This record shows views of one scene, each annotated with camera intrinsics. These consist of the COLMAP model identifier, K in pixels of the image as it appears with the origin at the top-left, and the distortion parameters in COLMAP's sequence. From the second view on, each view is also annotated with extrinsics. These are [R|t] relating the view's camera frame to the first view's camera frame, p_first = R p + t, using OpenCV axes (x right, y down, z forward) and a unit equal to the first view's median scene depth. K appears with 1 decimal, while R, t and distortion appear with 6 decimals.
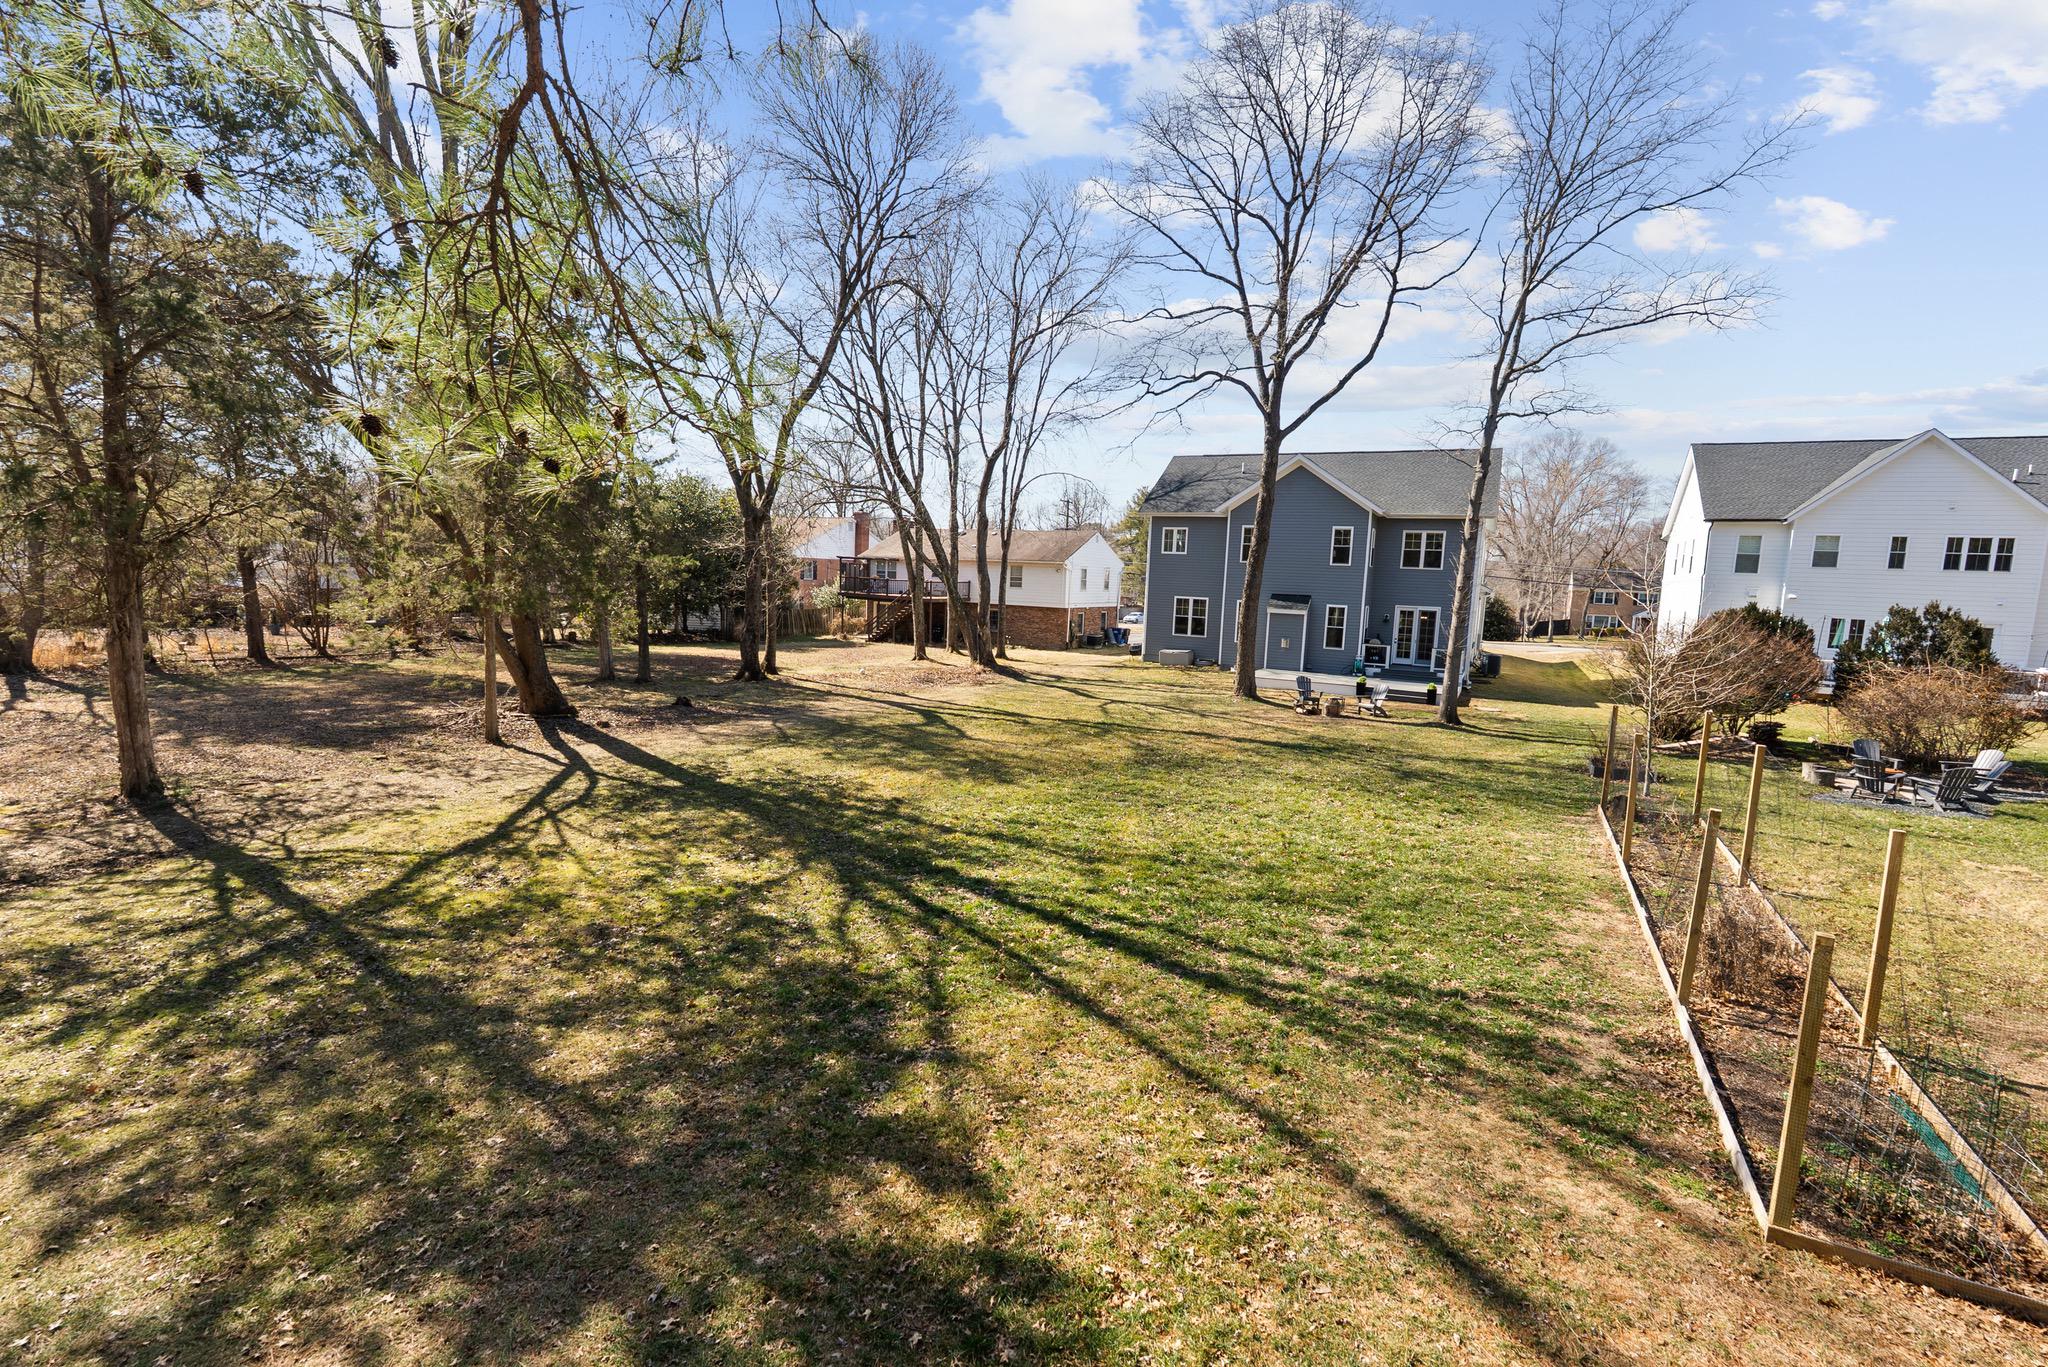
lens RADIAL K [[930.8, 0, 1035.7], [0, 930.8, 679.2], [0, 0, 1]] dist [-0.001336, -0.000157]
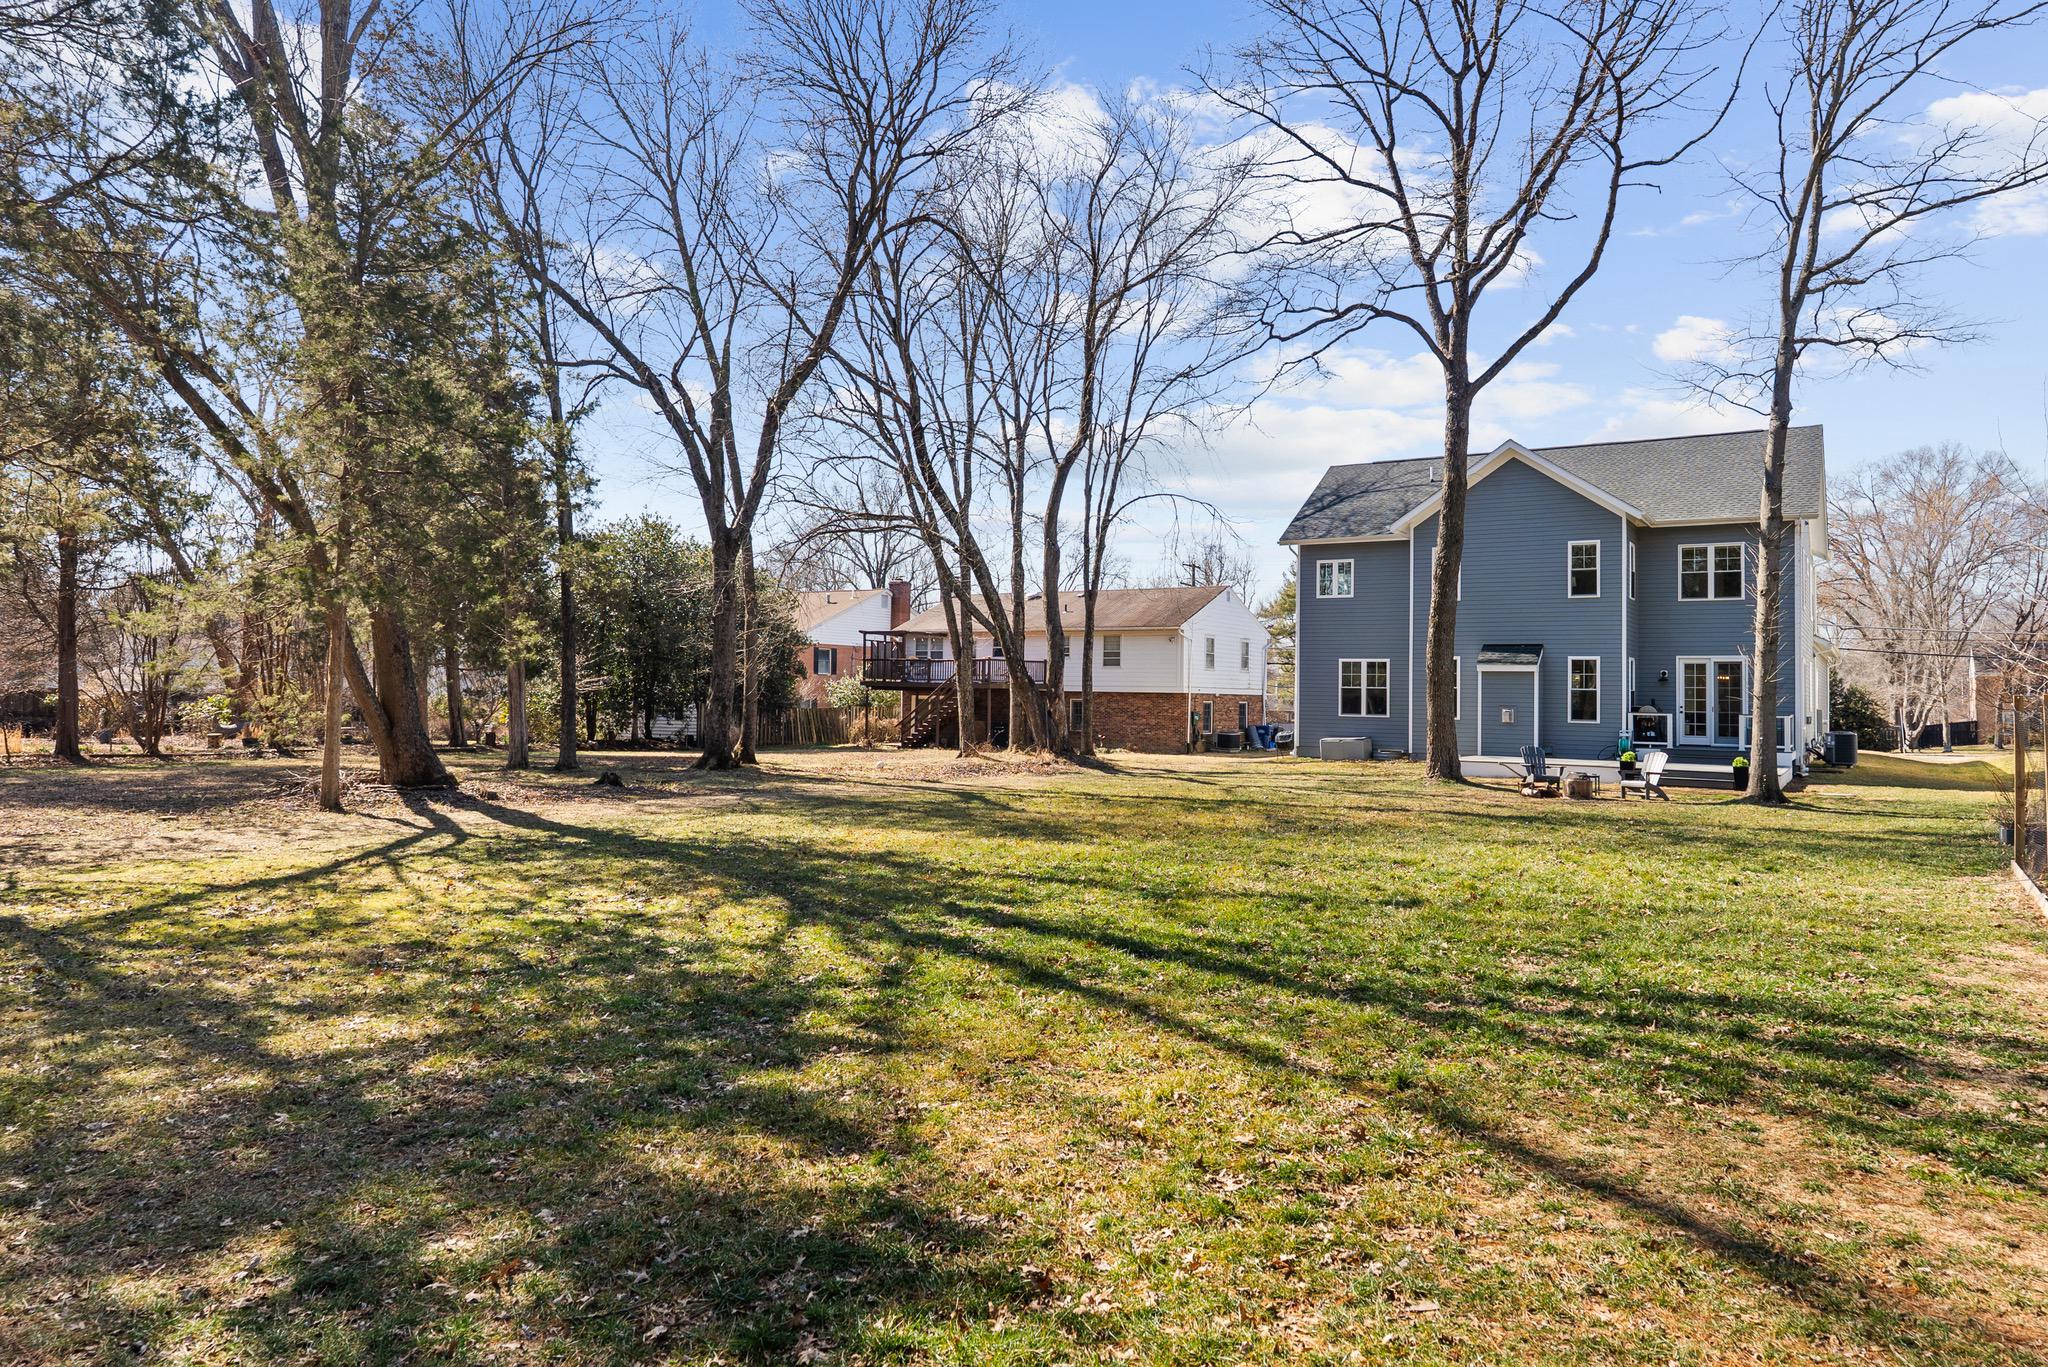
lens RADIAL K [[1332.6, 0, 1029.1], [0, 1332.6, 633.5], [0, 0, 1]] dist [0.004170, 0.000430]
pose [[0.994883, -0.028866, -0.096818, 0.020765], [0.013008, 0.986936, -0.160585, 0.051848], [0.100189, 0.158504, 0.982262, 0.017947]]
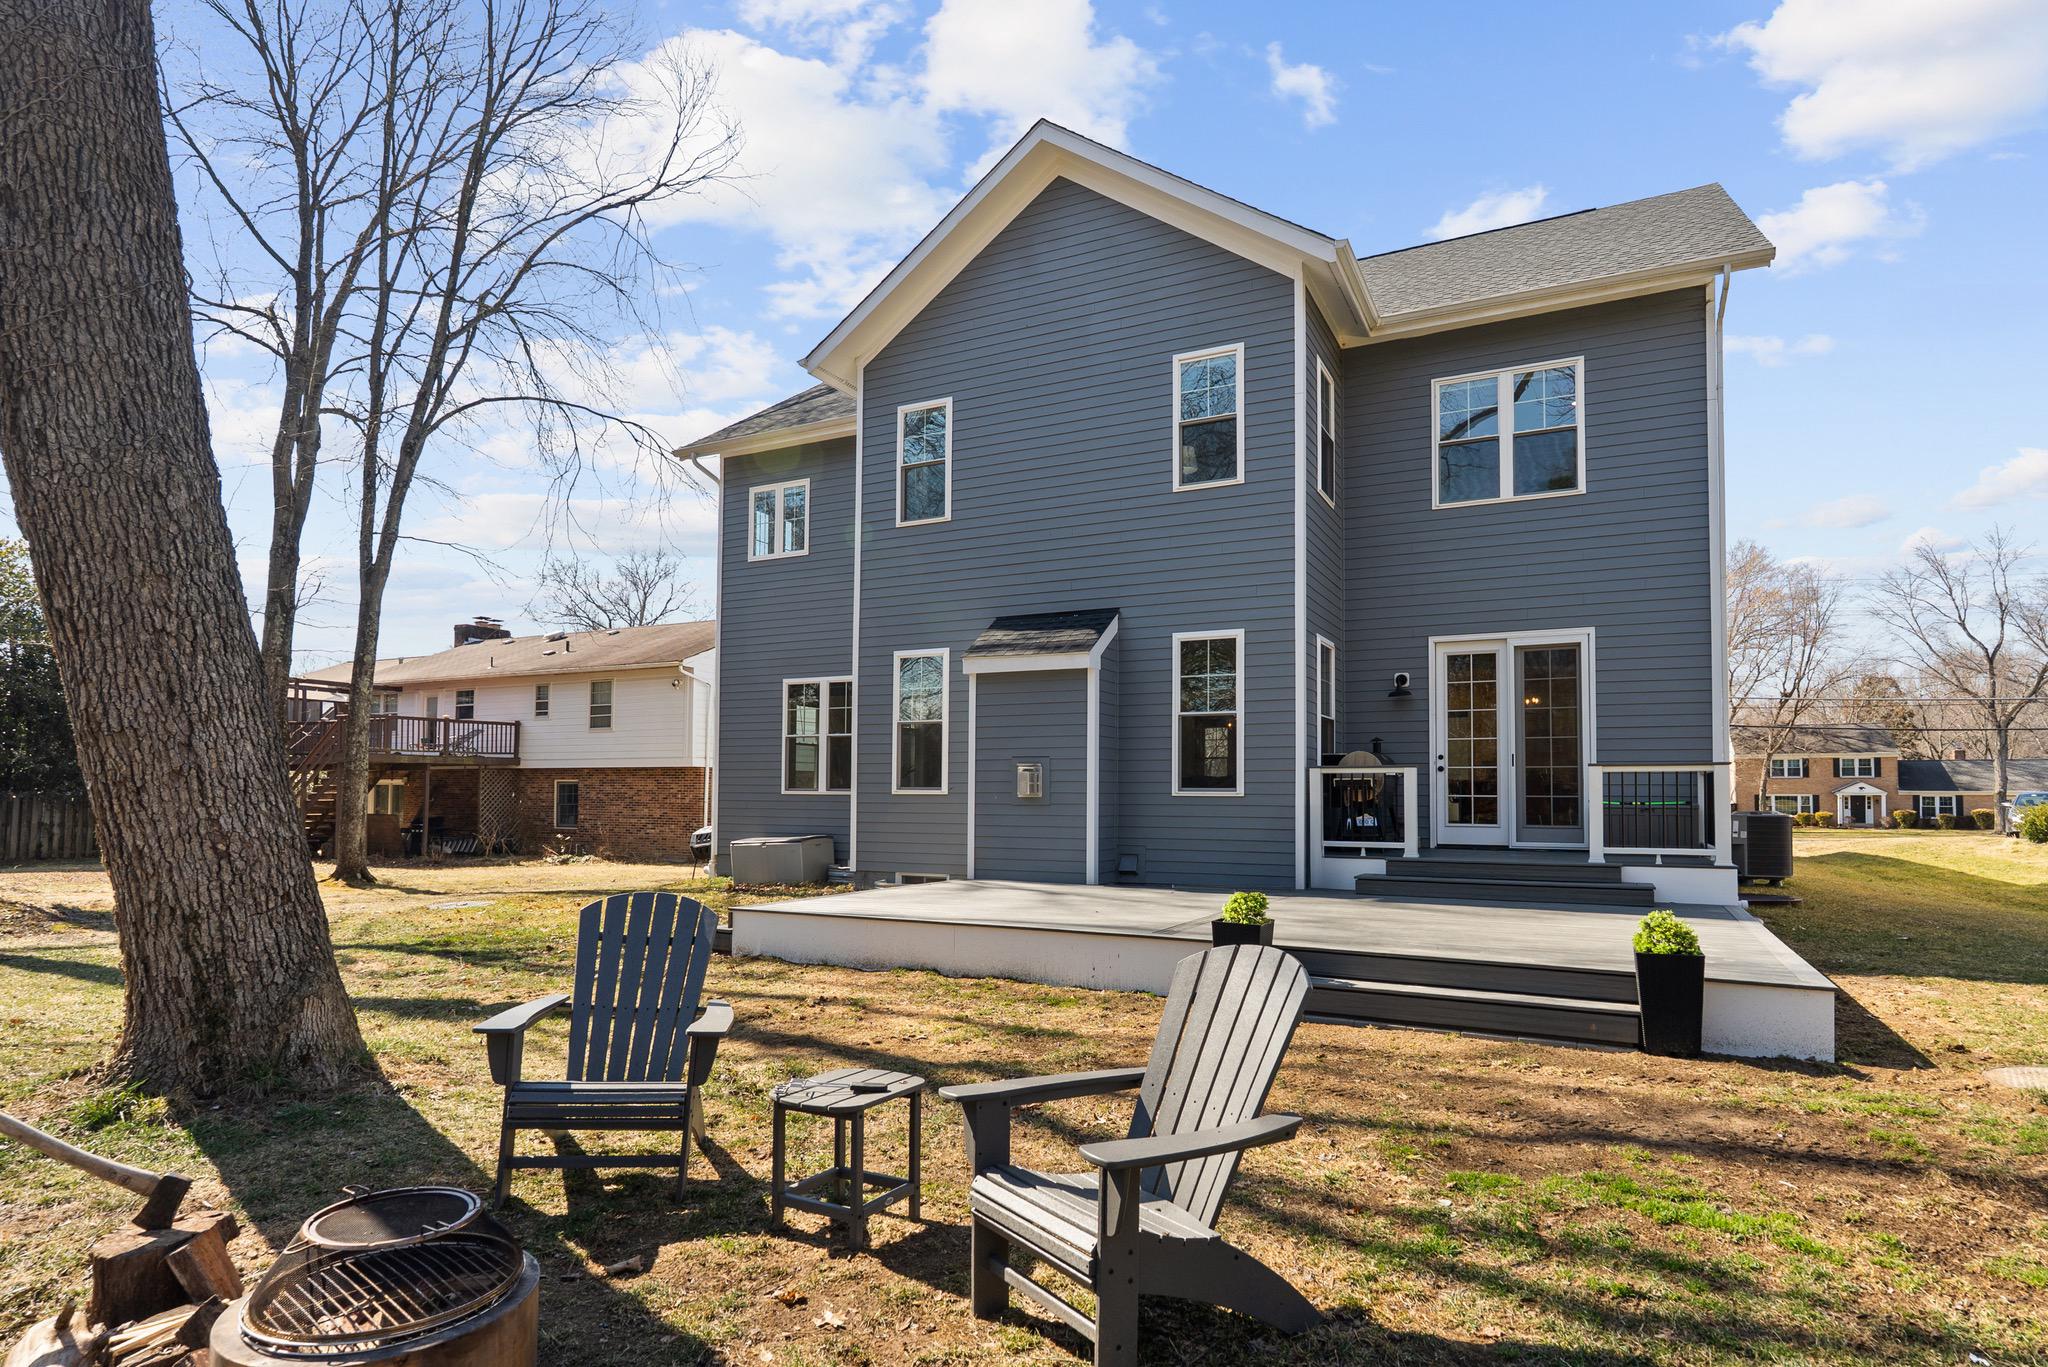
lens RADIAL K [[1111.8, 0, 1025.0], [0, 1111.8, 746.1], [0, 0, 1]] dist [0.000317, 0.000092]
pose [[0.999365, -0.035175, -0.005645, 0.268395], [0.033850, 0.986963, -0.157347, 0.001964], [0.011106, 0.157056, 0.987527, 0.679188]]
